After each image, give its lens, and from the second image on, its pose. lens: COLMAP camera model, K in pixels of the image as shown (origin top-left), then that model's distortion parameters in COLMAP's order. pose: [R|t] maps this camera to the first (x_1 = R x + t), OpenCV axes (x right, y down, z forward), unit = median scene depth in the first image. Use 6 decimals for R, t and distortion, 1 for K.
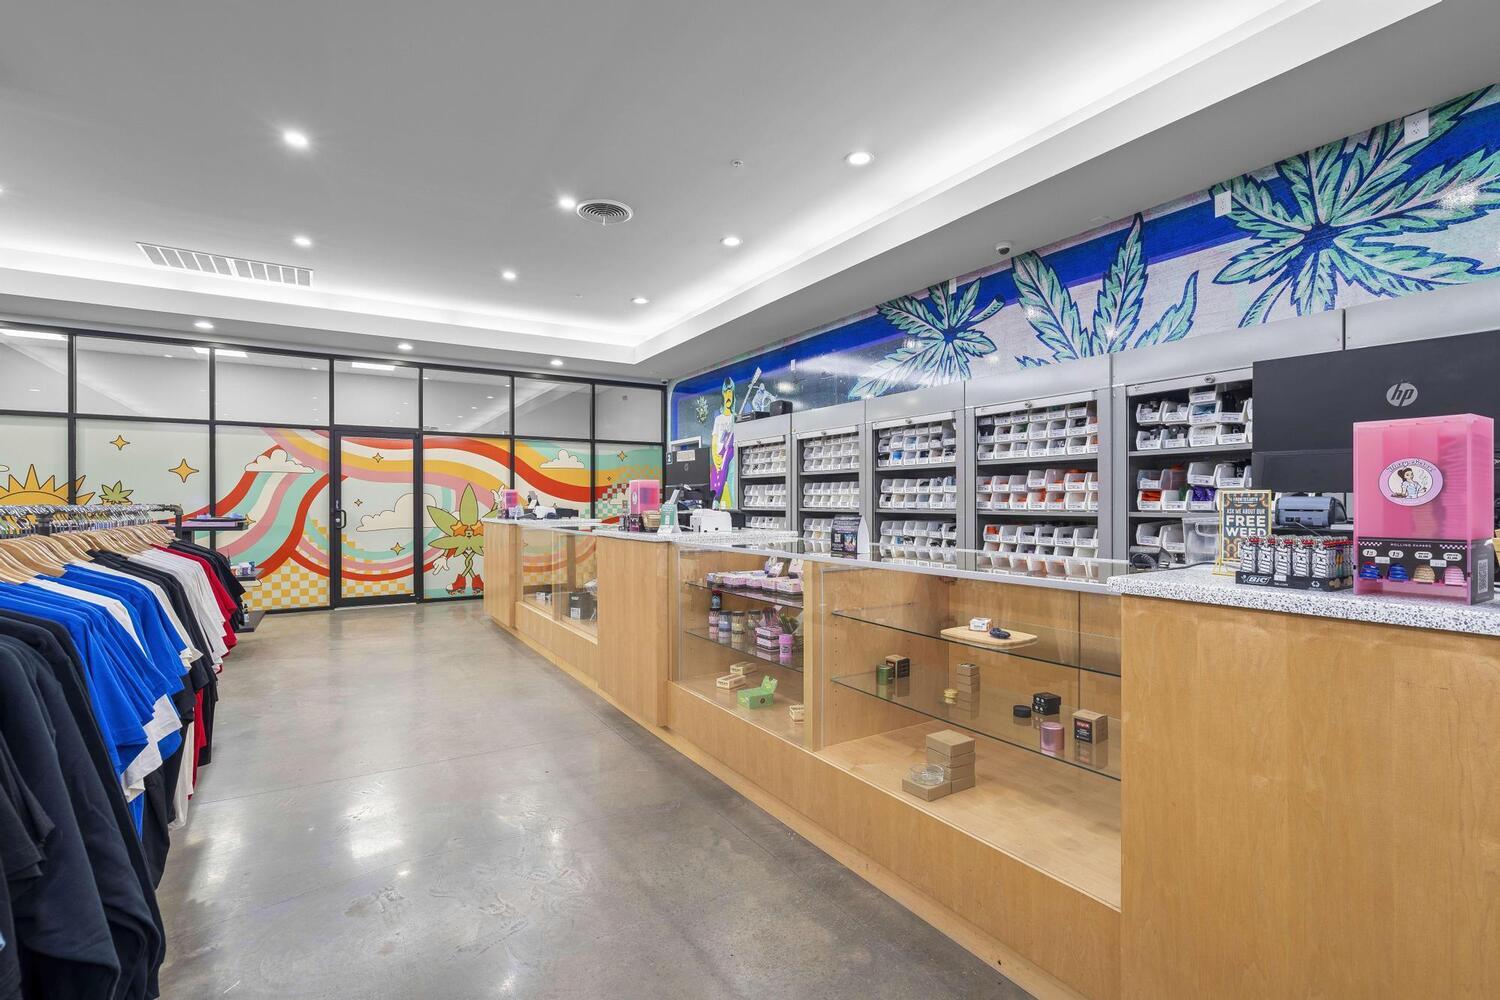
lens RADIAL K [[649.5, 0, 753.4], [0, 649.5, 501.1], [0, 0, 1]] dist [0.002071, 0.000192]
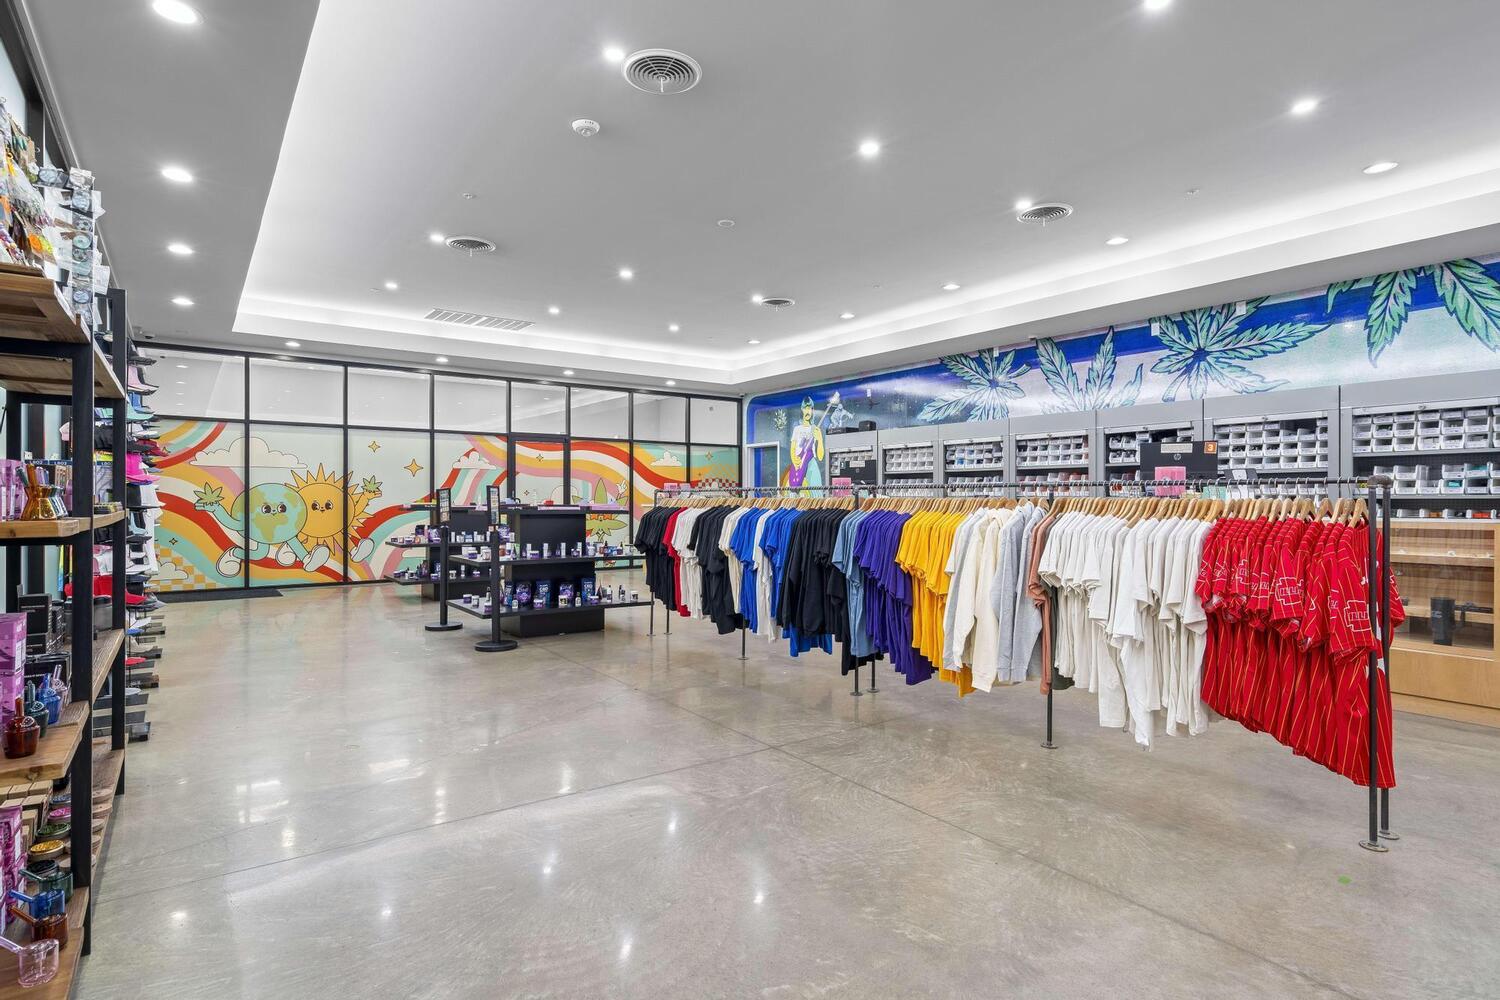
lens RADIAL K [[721.6, 0, 752.9], [0, 721.6, 500.0], [0, 0, 1]] dist [0.002516, -0.000119]
pose [[0.998013, 0.002556, 0.062964, -0.394706], [-0.002824, 0.999987, 0.004166, 0.014854], [-0.062952, -0.004335, 0.998007, -0.706568]]
